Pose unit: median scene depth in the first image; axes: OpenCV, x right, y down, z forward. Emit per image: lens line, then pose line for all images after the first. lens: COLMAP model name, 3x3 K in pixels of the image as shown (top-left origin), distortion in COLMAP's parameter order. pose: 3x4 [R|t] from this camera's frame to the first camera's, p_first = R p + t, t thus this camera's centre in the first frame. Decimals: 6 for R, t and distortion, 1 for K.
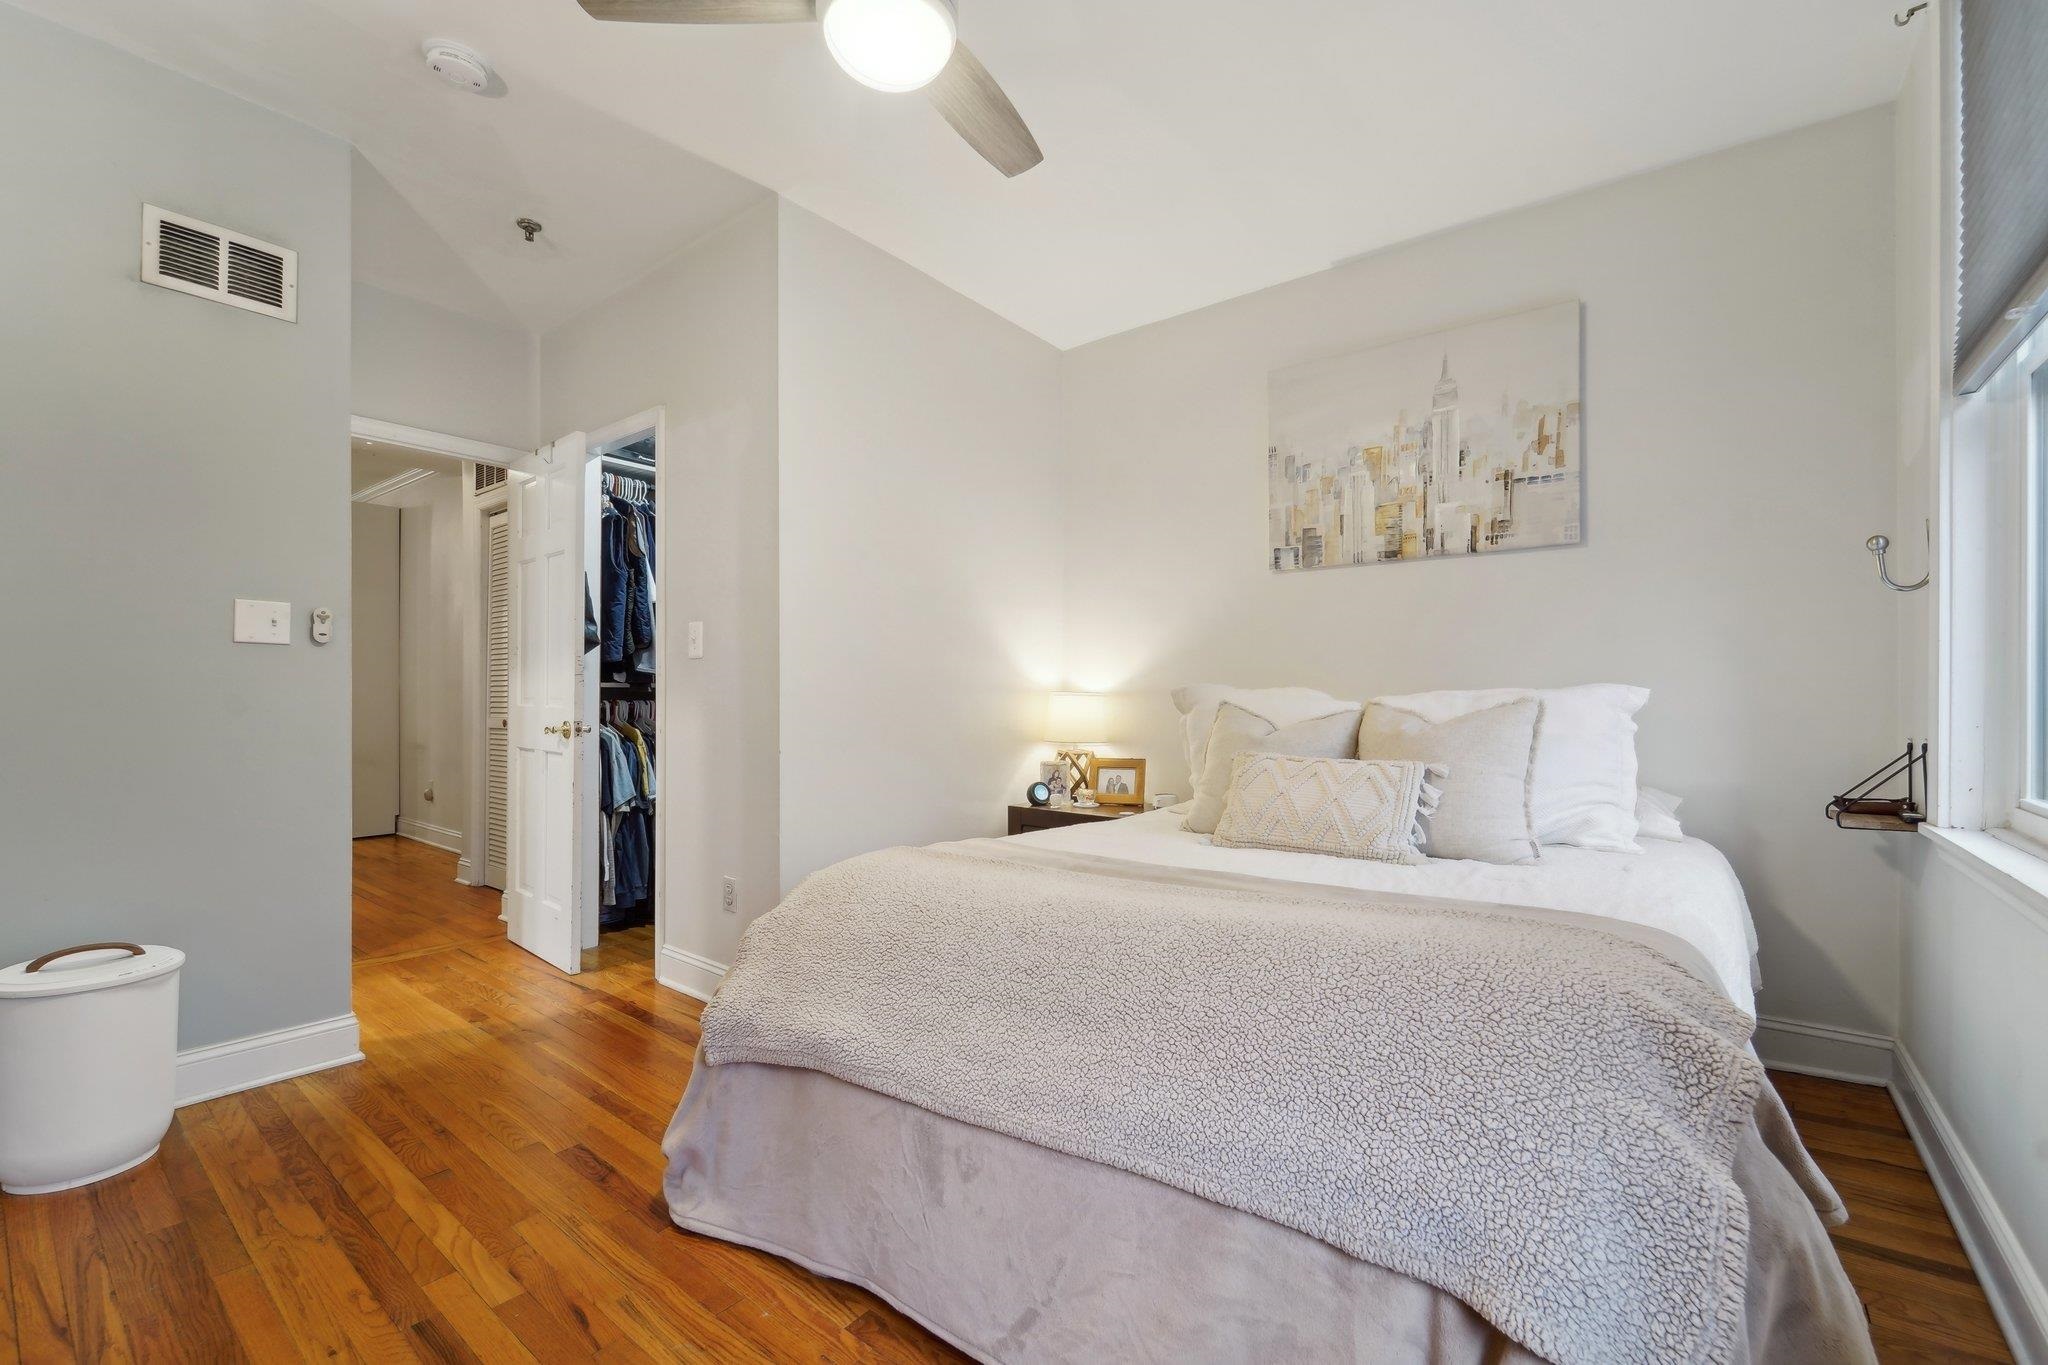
lens RADIAL K [[850.2, 0, 1013.7], [0, 850.2, 677.2], [0, 0, 1]] dist [0.014278, -0.009635]
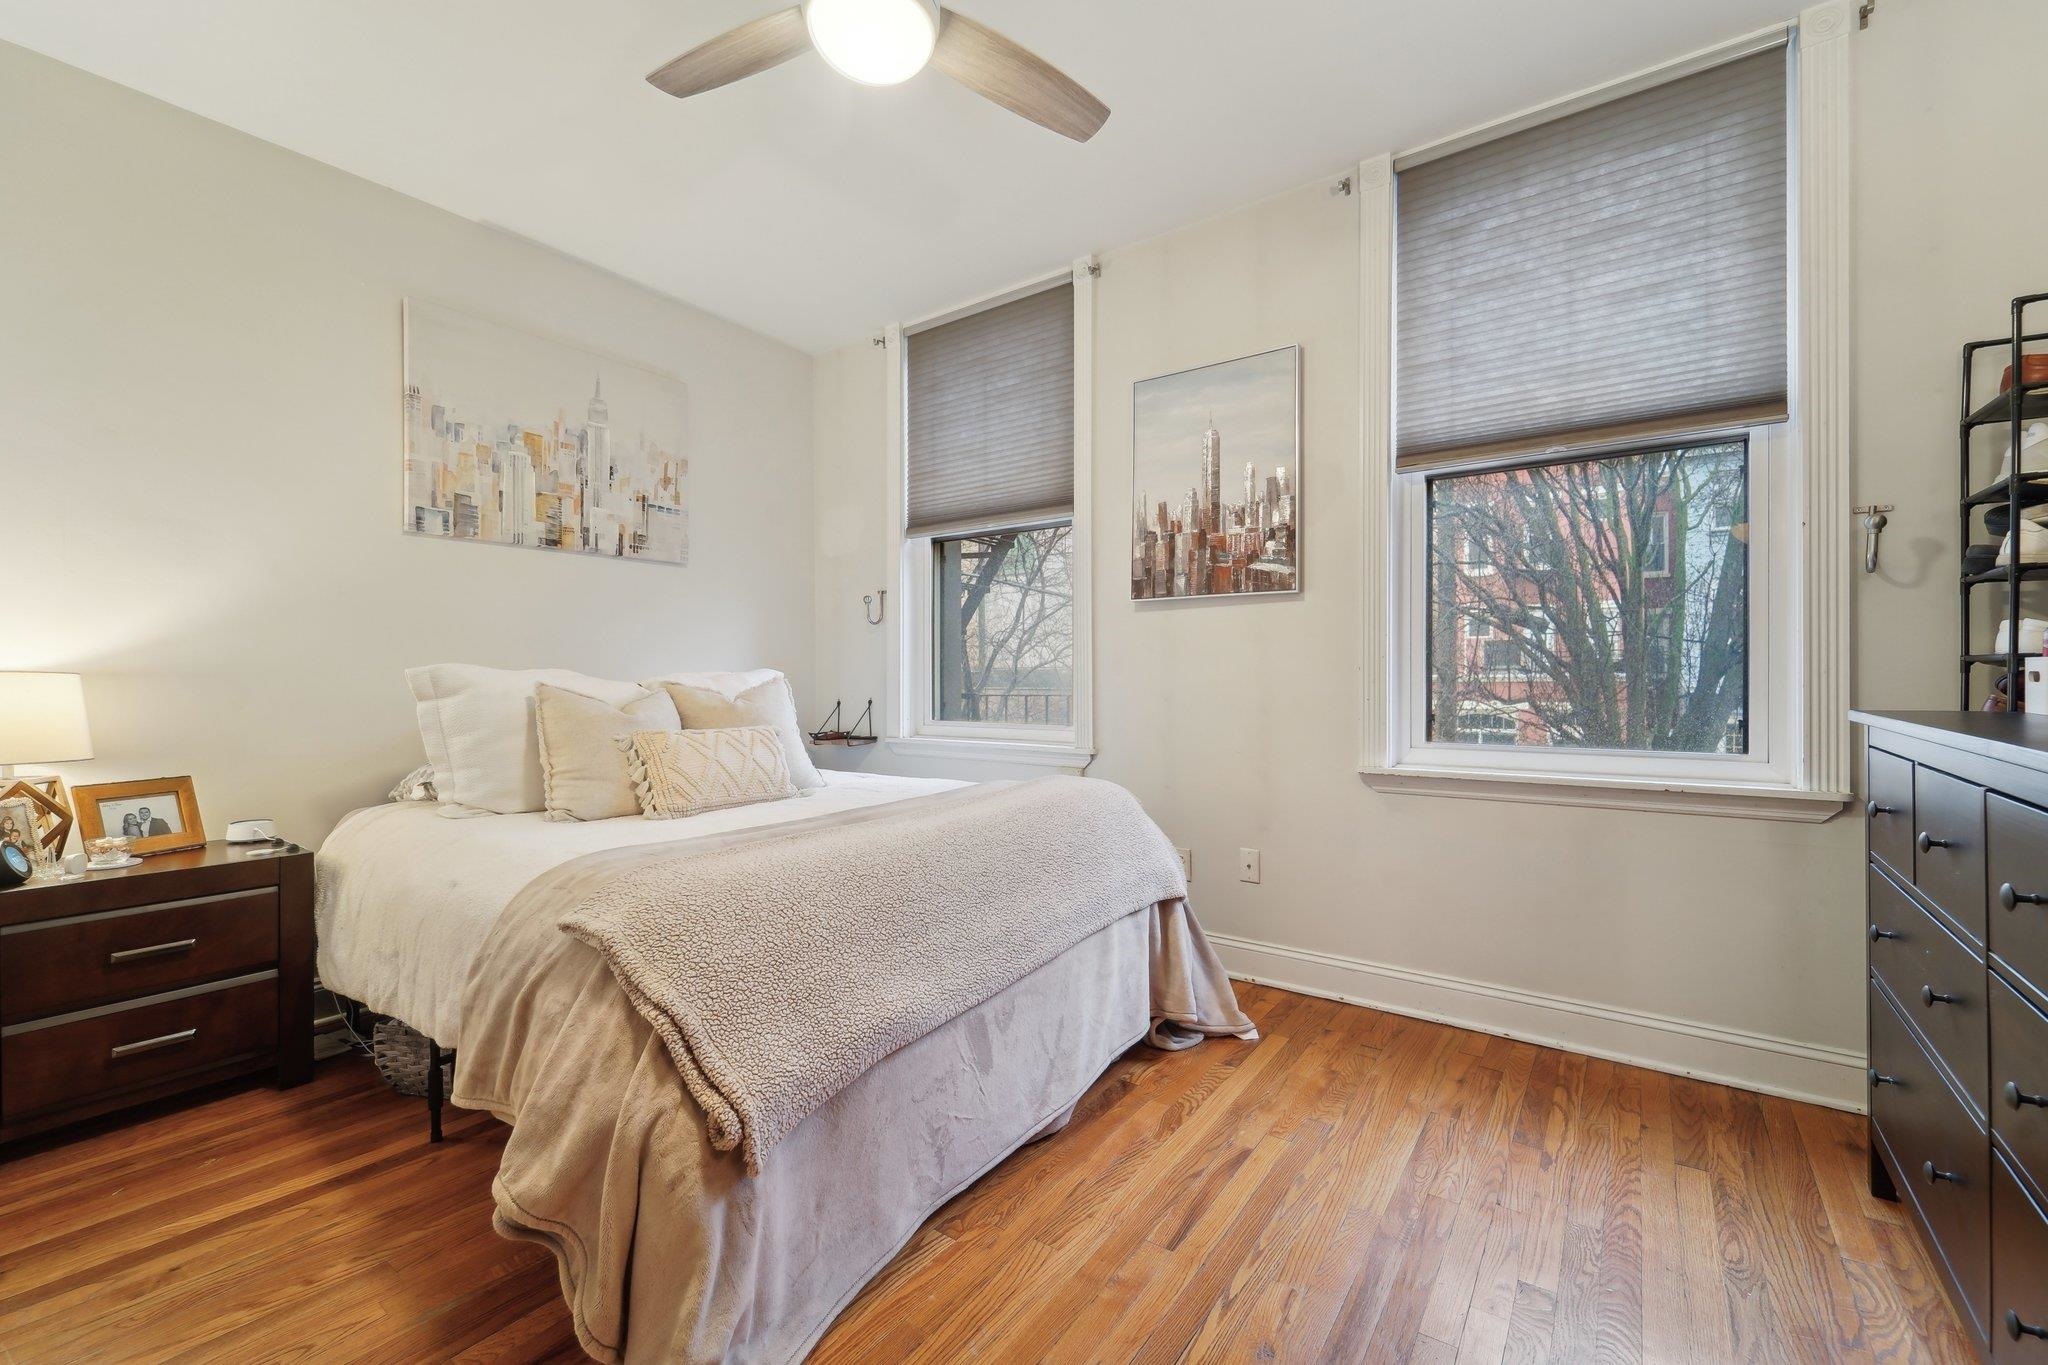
lens RADIAL K [[844.7, 0, 1024.0], [0, 844.7, 682.5], [0, 0, 1]] dist [0.001837, -0.000360]
pose [[-0.040856, -0.006130, 0.999146, -0.629127], [-0.016393, 0.999851, 0.005464, 0.012537], [-0.999031, -0.016156, -0.040951, 0.465495]]
